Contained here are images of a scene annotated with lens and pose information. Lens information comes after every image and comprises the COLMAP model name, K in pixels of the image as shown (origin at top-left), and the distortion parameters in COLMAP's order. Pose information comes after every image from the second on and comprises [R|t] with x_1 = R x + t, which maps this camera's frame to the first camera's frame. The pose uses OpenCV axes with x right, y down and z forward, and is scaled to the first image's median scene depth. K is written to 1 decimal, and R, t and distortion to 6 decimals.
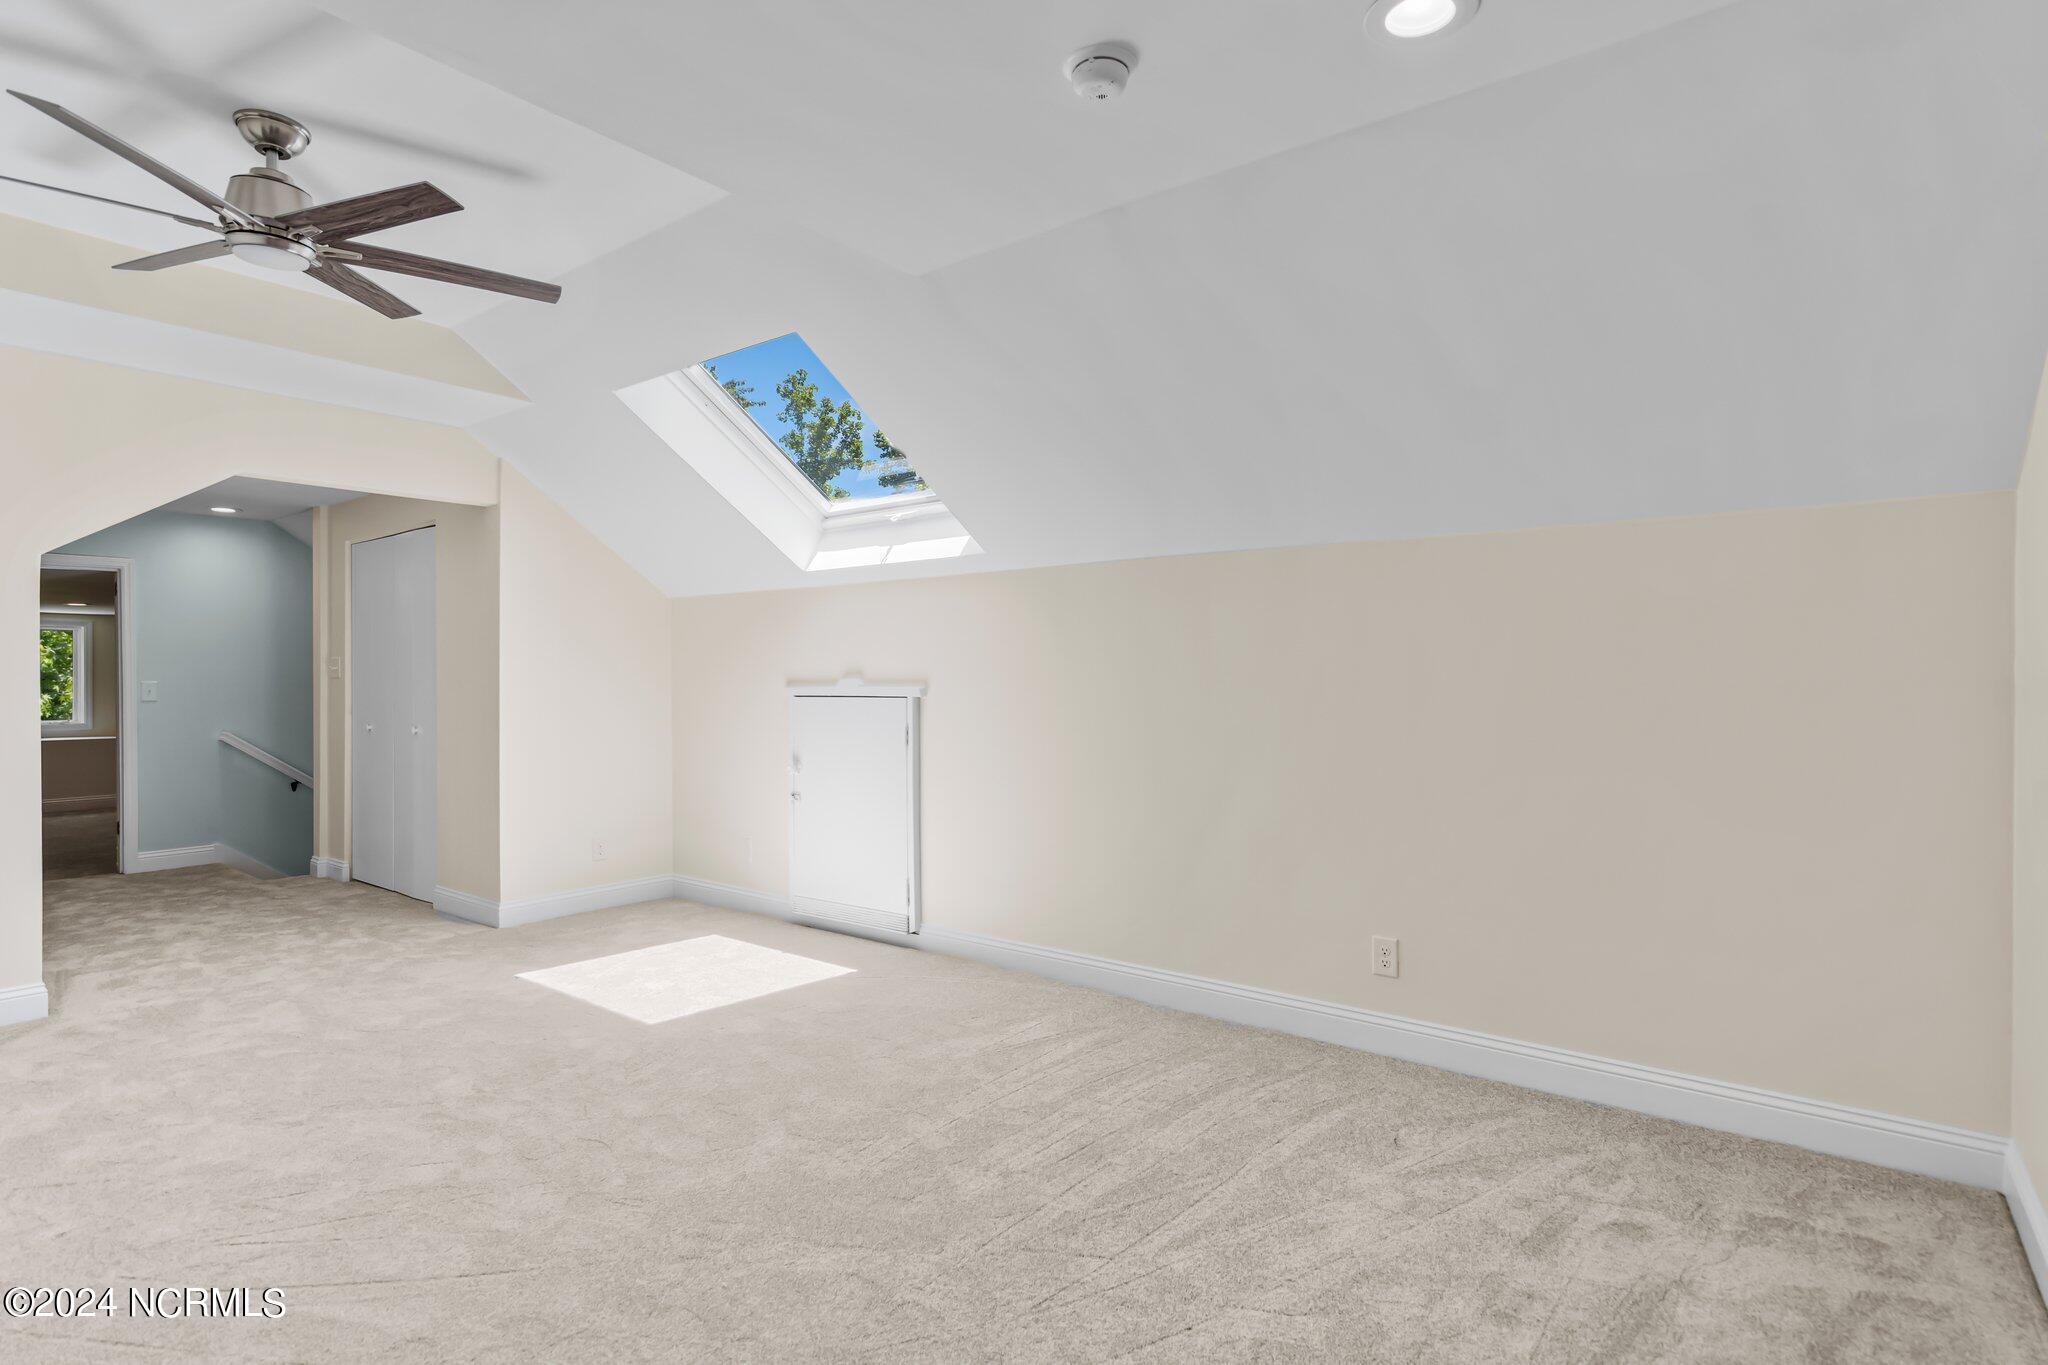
lens RADIAL K [[1007.5, 0, 1024.7], [0, 1007.5, 684.4], [0, 0, 1]] dist [-0.006275, 0.003949]
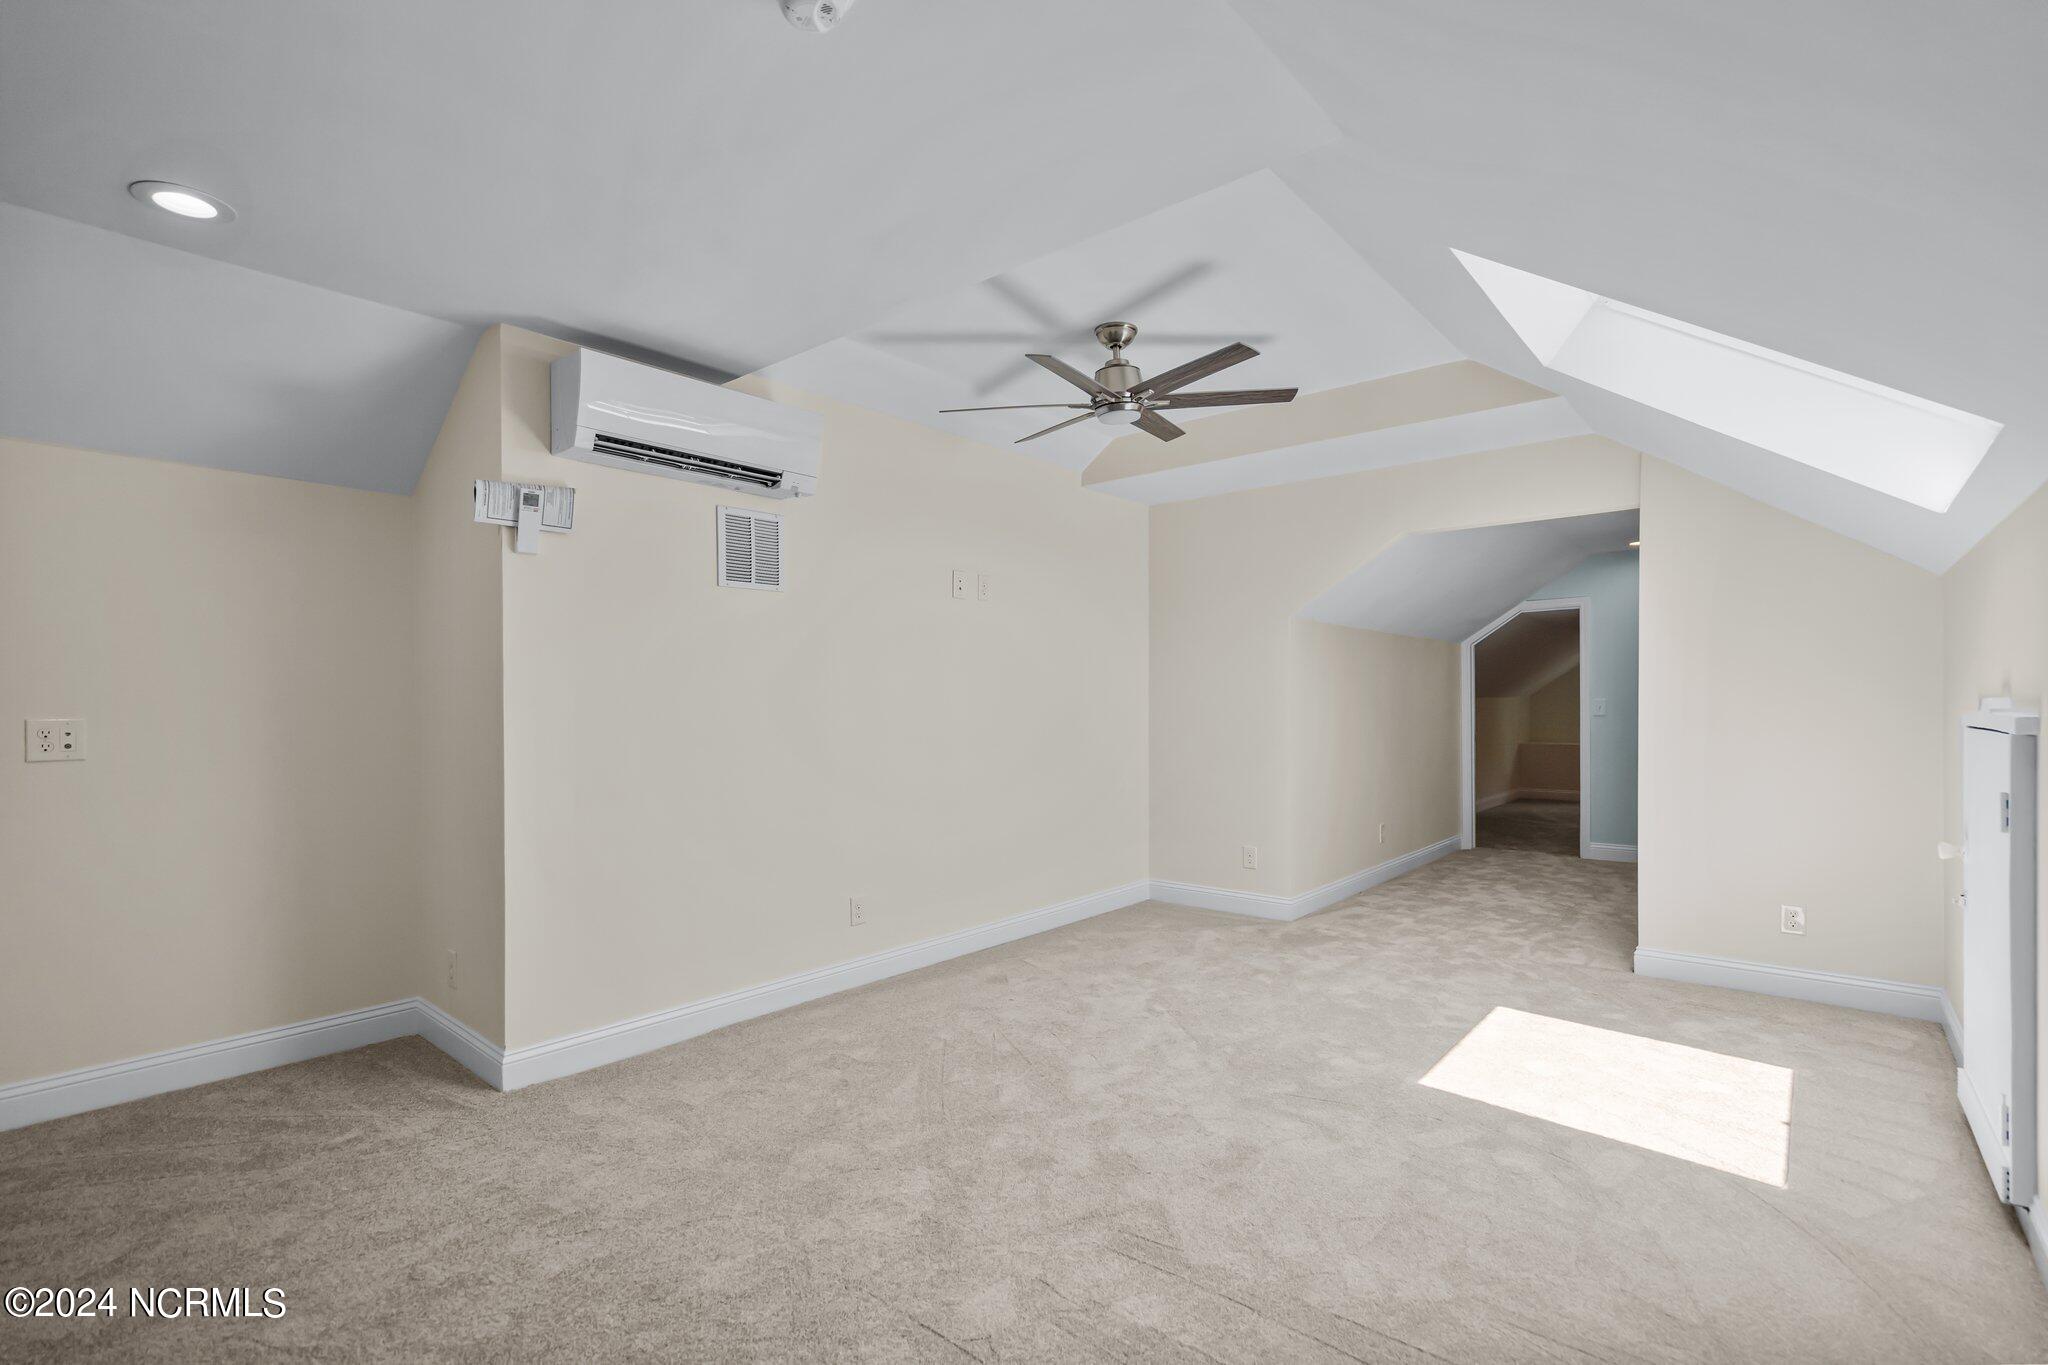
lens RADIAL K [[950.1, 0, 1023.6], [0, 950.1, 690.3], [0, 0, 1]] dist [-0.003333, 0.002201]
pose [[-0.048630, -0.008726, -0.998779, 0.457777], [-0.000840, 0.999962, -0.008696, -0.004715], [0.998817, 0.000416, -0.048635, 0.636828]]
